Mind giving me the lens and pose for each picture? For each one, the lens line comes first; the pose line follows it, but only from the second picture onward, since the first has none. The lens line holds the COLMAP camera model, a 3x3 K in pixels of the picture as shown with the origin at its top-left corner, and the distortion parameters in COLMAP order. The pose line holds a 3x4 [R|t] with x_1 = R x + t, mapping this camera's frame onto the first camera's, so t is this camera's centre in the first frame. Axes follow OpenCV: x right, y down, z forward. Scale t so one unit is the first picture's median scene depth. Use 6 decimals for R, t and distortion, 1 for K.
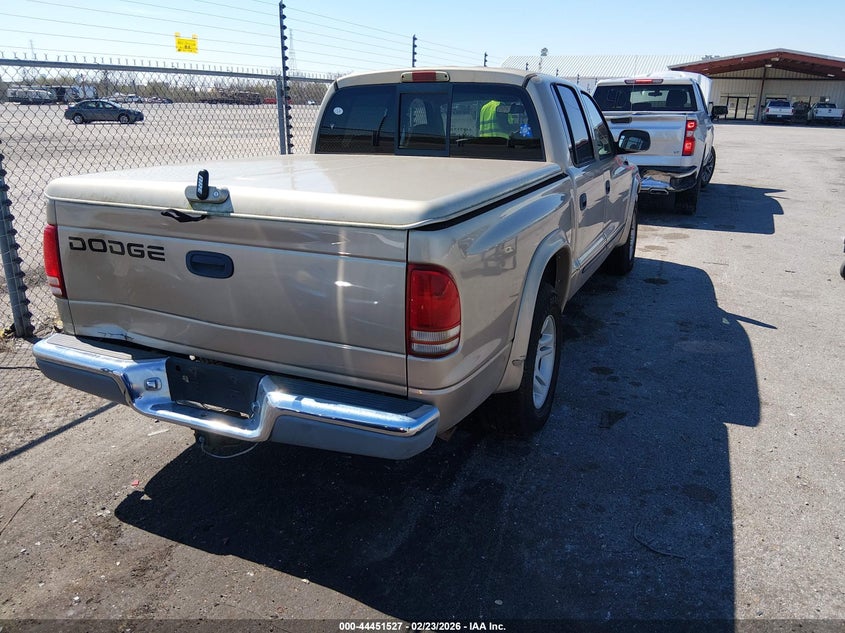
lens RADIAL K [[651.6, 0, 422.7], [0, 651.6, 318.8], [0, 0, 1]] dist [0.005685, -0.035404]
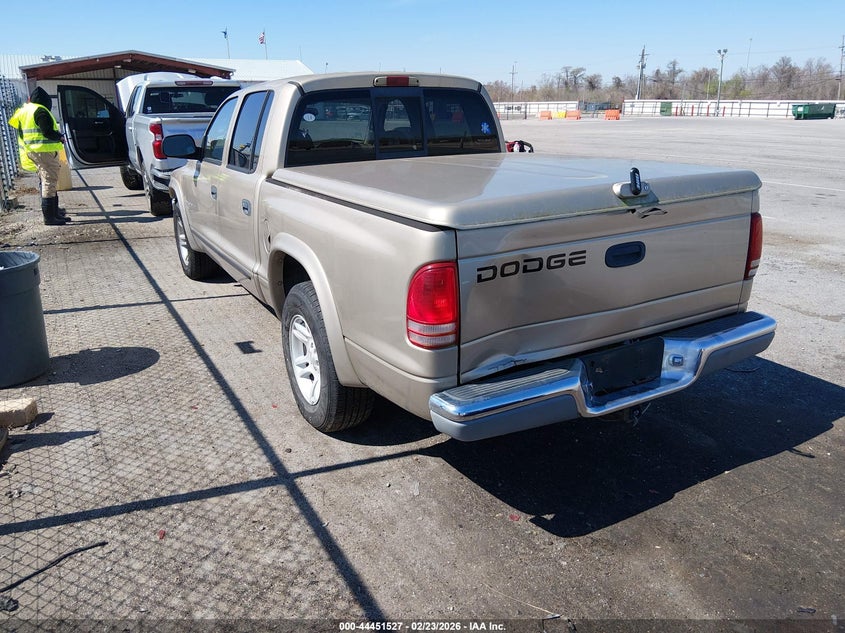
lens RADIAL K [[651.6, 0, 429.9], [0, 651.6, 331.0], [0, 0, 1]] dist [0.005685, -0.035404]
pose [[0.590576, -0.282139, 0.756054, -1.204042], [0.270479, 0.951904, 0.143946, -0.180534], [-0.760303, 0.119486, 0.638485, 0.485809]]
